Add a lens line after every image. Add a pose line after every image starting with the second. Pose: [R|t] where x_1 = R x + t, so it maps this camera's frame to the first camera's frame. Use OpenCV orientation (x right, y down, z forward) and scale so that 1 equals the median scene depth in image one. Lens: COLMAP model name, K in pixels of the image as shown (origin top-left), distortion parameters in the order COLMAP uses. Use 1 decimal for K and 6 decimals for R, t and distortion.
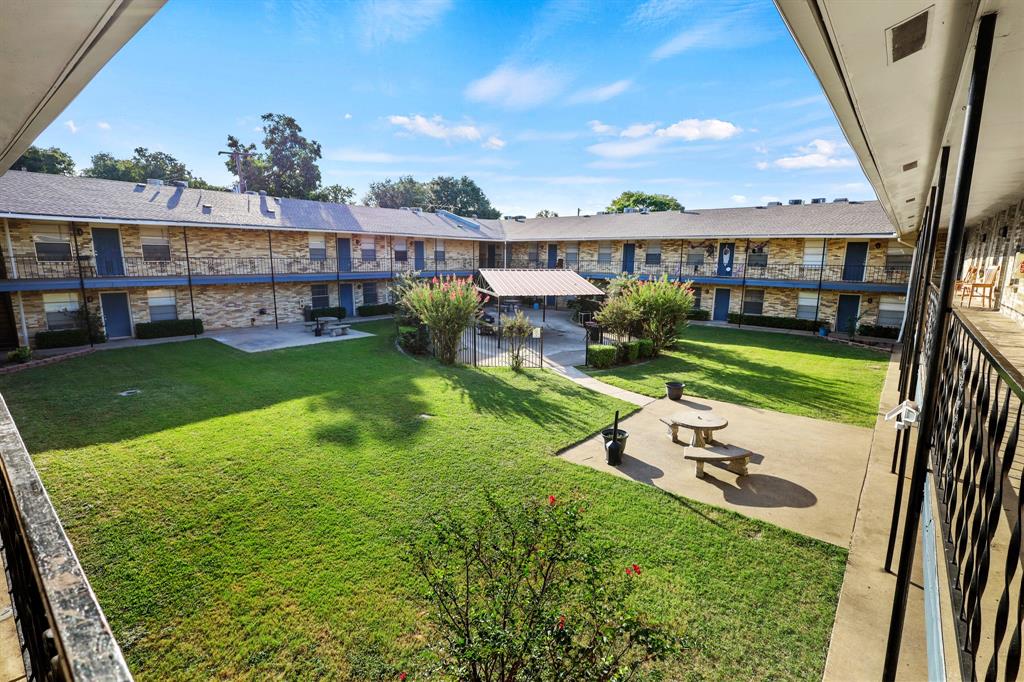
lens RADIAL K [[484.7, 0, 507.4], [0, 484.7, 338.5], [0, 0, 1]] dist [0.003648, 0.003332]
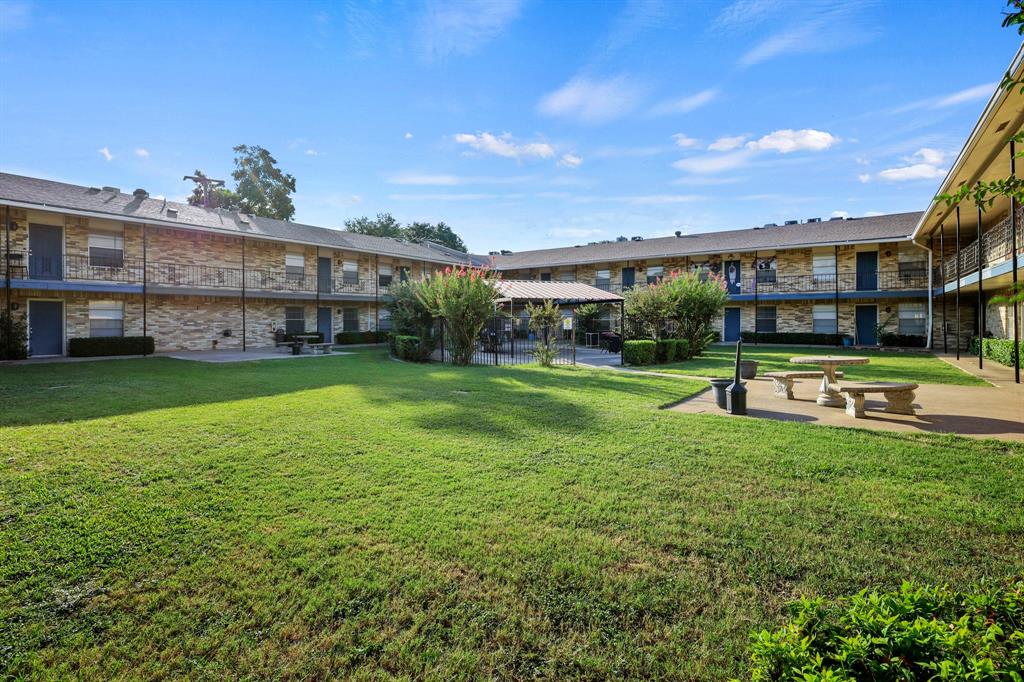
lens RADIAL K [[484.7, 0, 494.8], [0, 484.7, 343.5], [0, 0, 1]] dist [0.003648, 0.003332]
pose [[0.996304, -0.011503, 0.085118, -0.105259], [0.026240, 0.984377, -0.174107, 0.125078], [-0.081786, 0.175697, 0.981041, 0.119240]]
